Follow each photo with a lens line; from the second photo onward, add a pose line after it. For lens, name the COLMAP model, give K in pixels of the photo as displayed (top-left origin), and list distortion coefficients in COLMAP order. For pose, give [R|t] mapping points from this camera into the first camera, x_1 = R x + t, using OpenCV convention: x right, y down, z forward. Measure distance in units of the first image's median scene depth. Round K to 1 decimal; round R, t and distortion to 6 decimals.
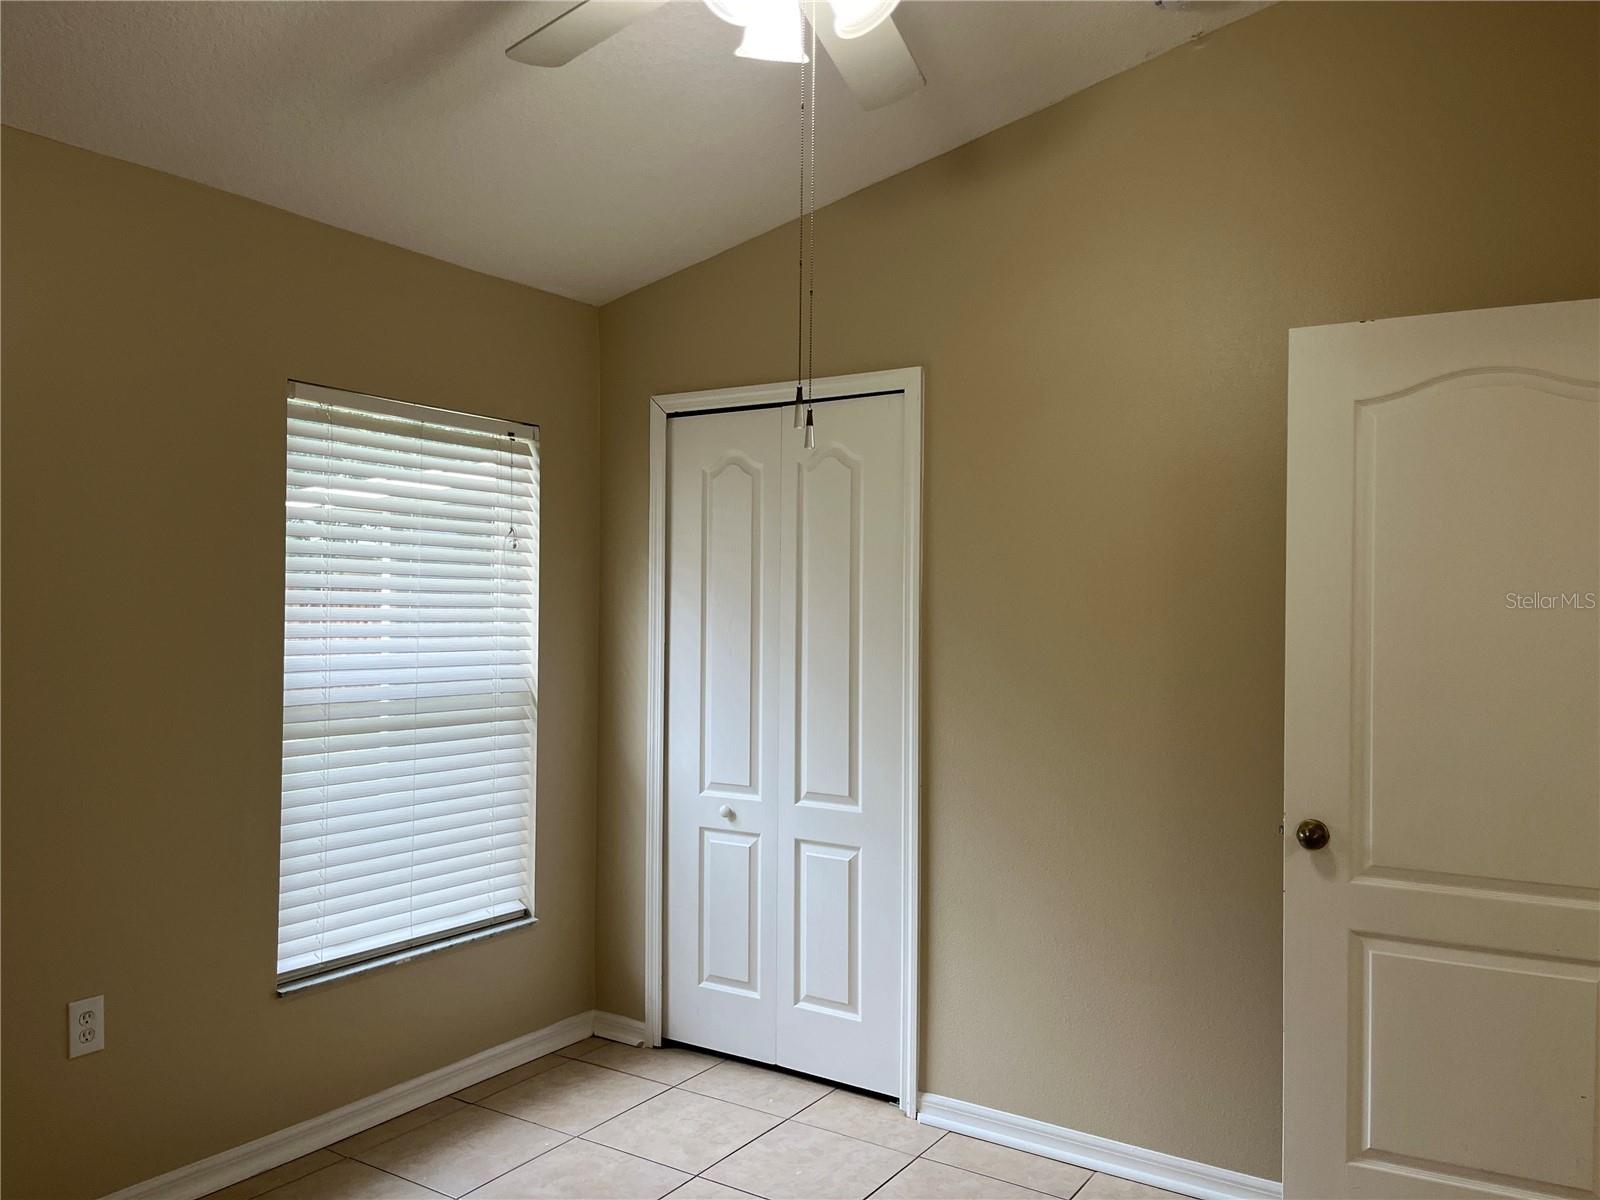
lens RADIAL K [[1213.7, 0, 809.3], [0, 1213.7, 607.4], [0, 0, 1]] dist [0.074116, -0.100799]
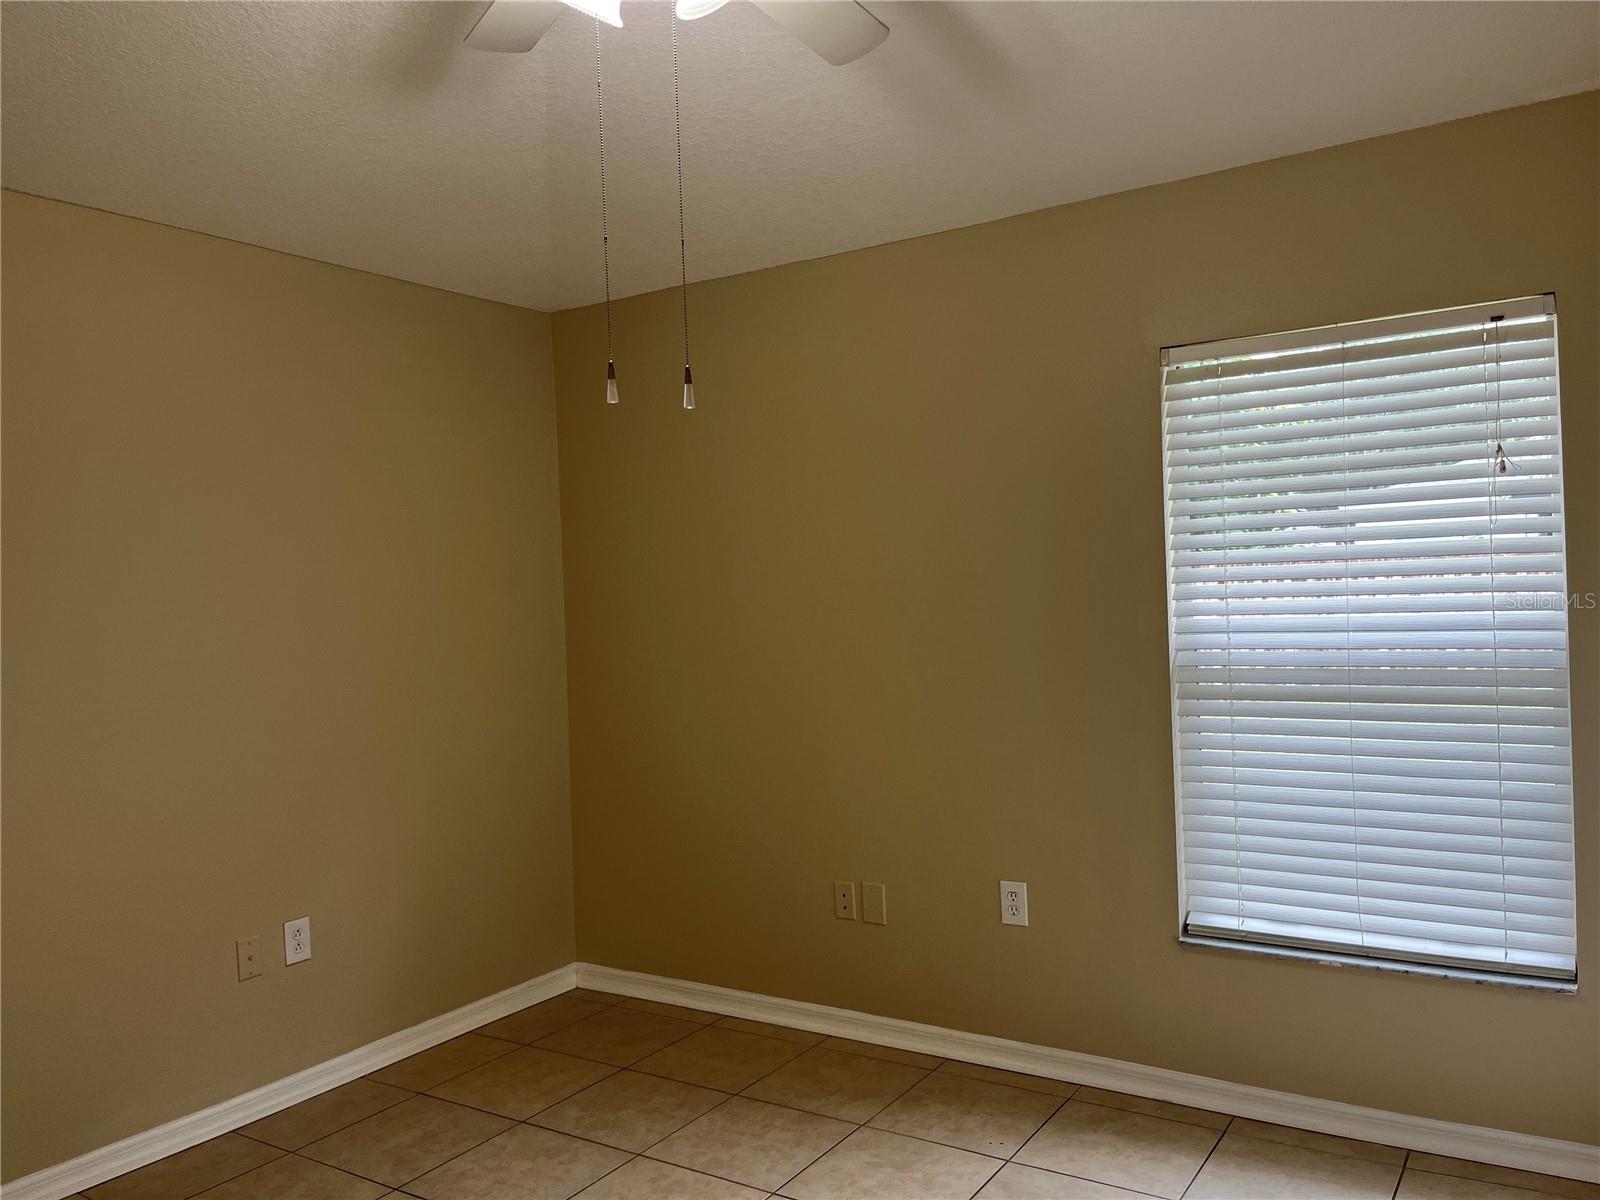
lens RADIAL K [[1213.7, 0, 809.3], [0, 1213.7, 607.4], [0, 0, 1]] dist [0.074116, -0.100799]
pose [[0.000075, 0.006216, -0.999981, 0.568885], [0.044517, 0.998989, 0.006213, 0.010544], [0.999009, -0.044517, -0.000201, 0.656617]]
